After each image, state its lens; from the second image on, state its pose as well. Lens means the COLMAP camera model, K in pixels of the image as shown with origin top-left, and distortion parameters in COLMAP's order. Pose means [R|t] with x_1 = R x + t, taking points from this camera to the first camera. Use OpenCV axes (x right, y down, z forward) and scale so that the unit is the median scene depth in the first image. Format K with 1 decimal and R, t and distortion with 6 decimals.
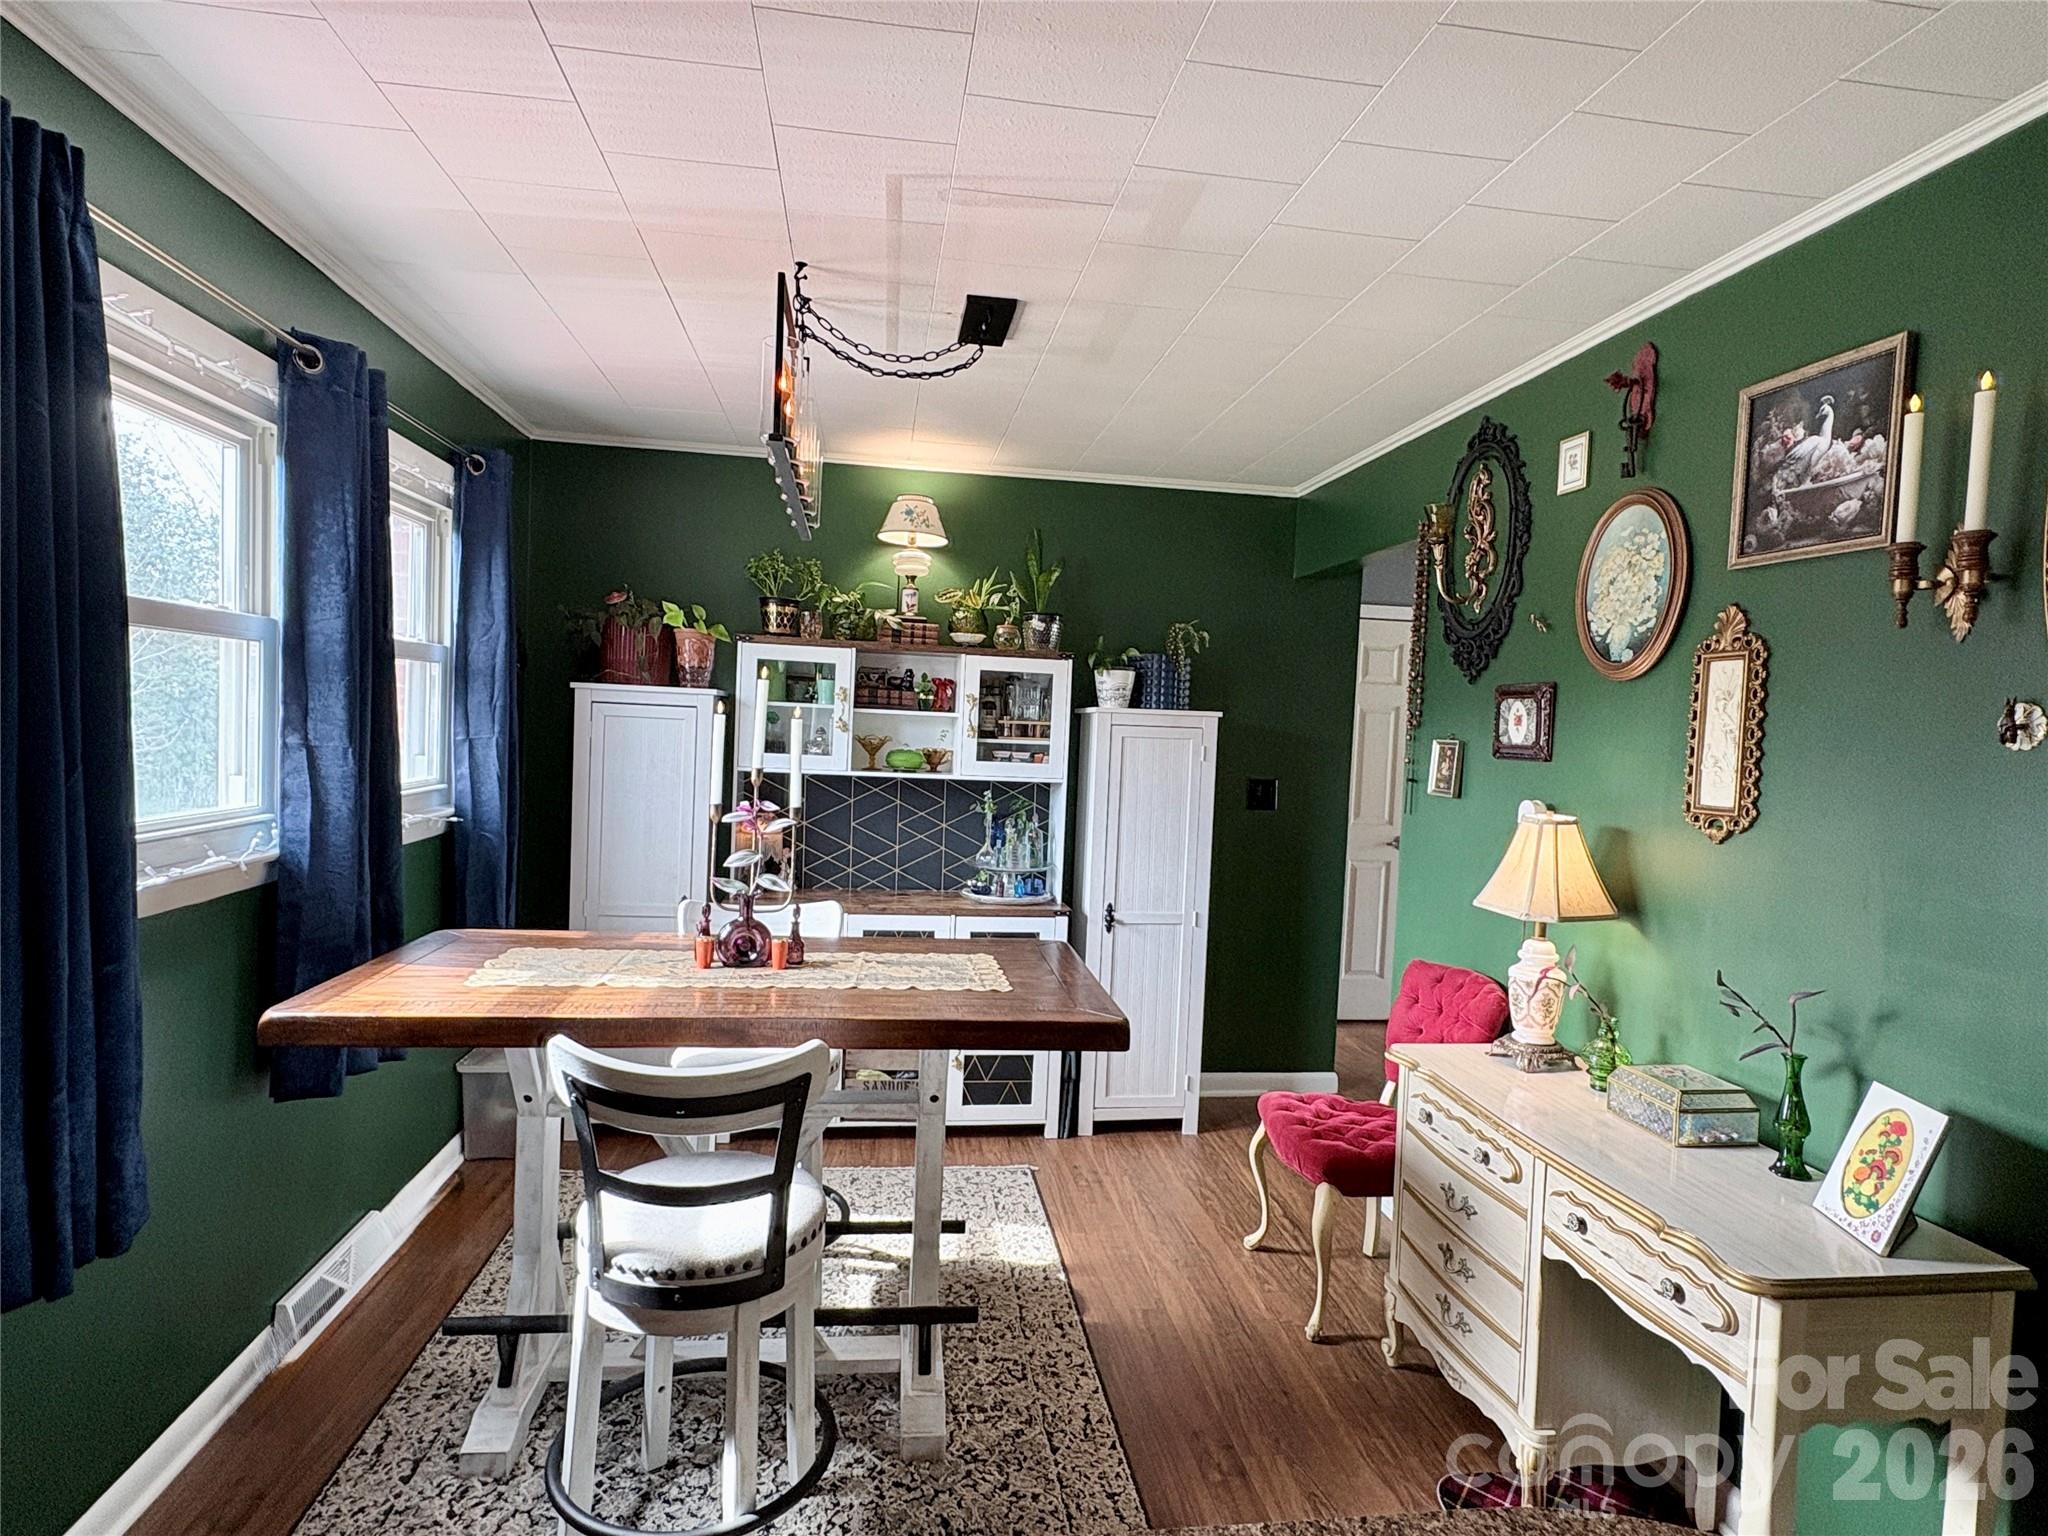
lens RADIAL K [[1095.8, 0, 1017.0], [0, 1095.8, 774.7], [0, 0, 1]] dist [-0.000002, -0.000091]
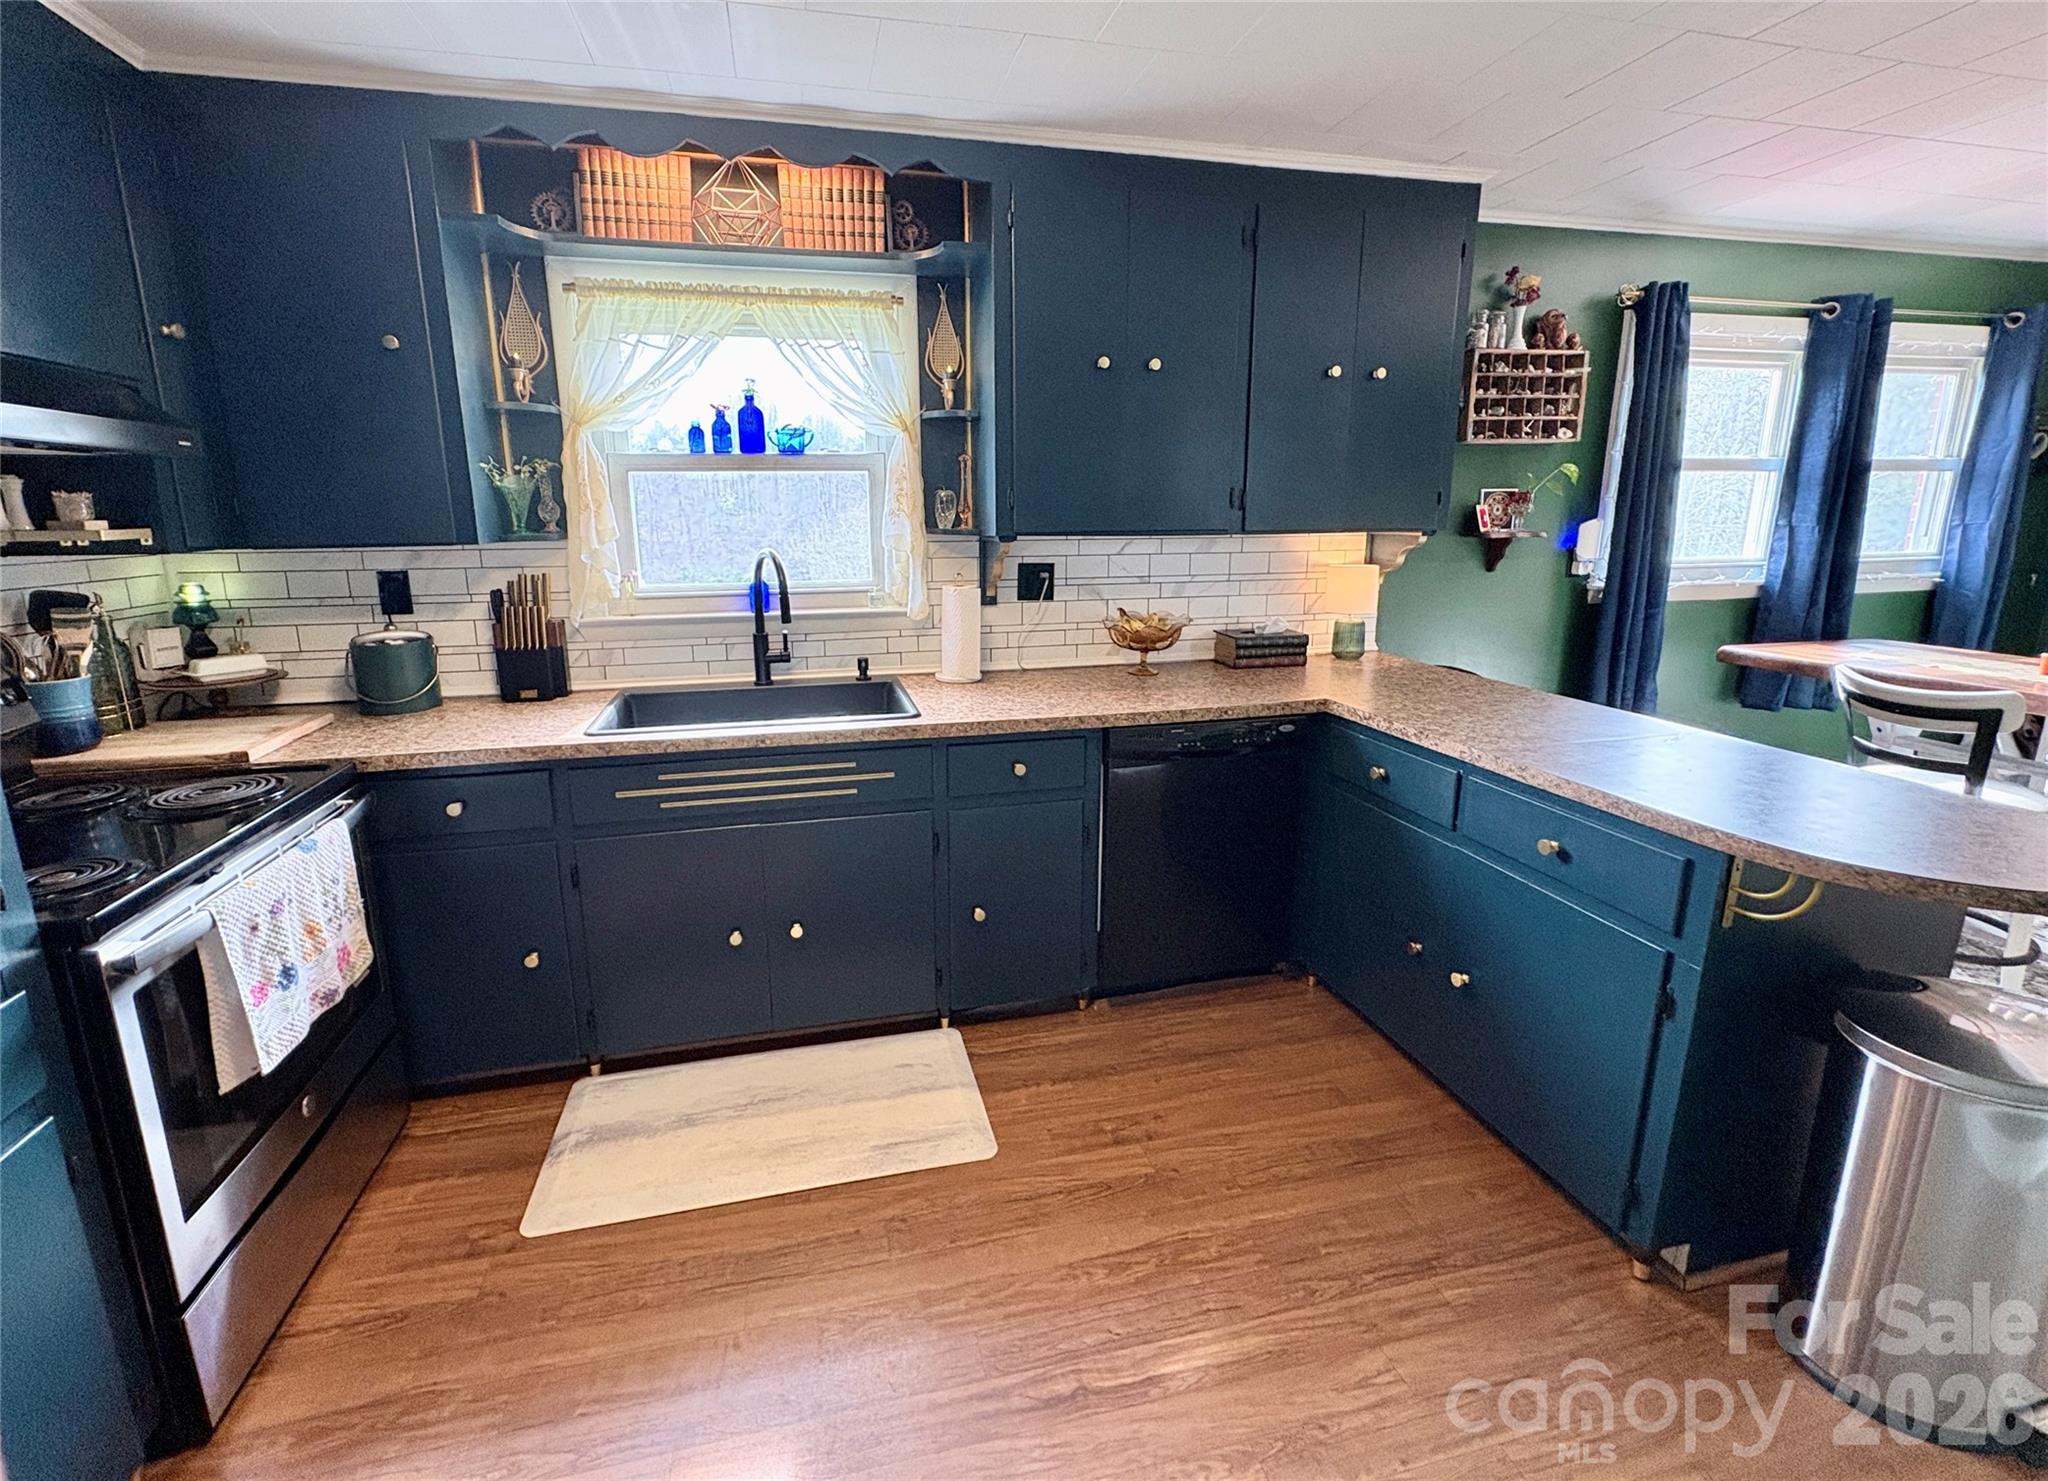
lens RADIAL K [[853.3, 0, 985.4], [0, 853.3, 691.6], [0, 0, 1]] dist [-0.002202, 0.000169]
pose [[0.090916, 0.169262, -0.981369, 0.710831], [-0.032873, 0.985423, 0.166916, 0.055101], [0.995316, 0.017085, 0.095155, -0.515192]]
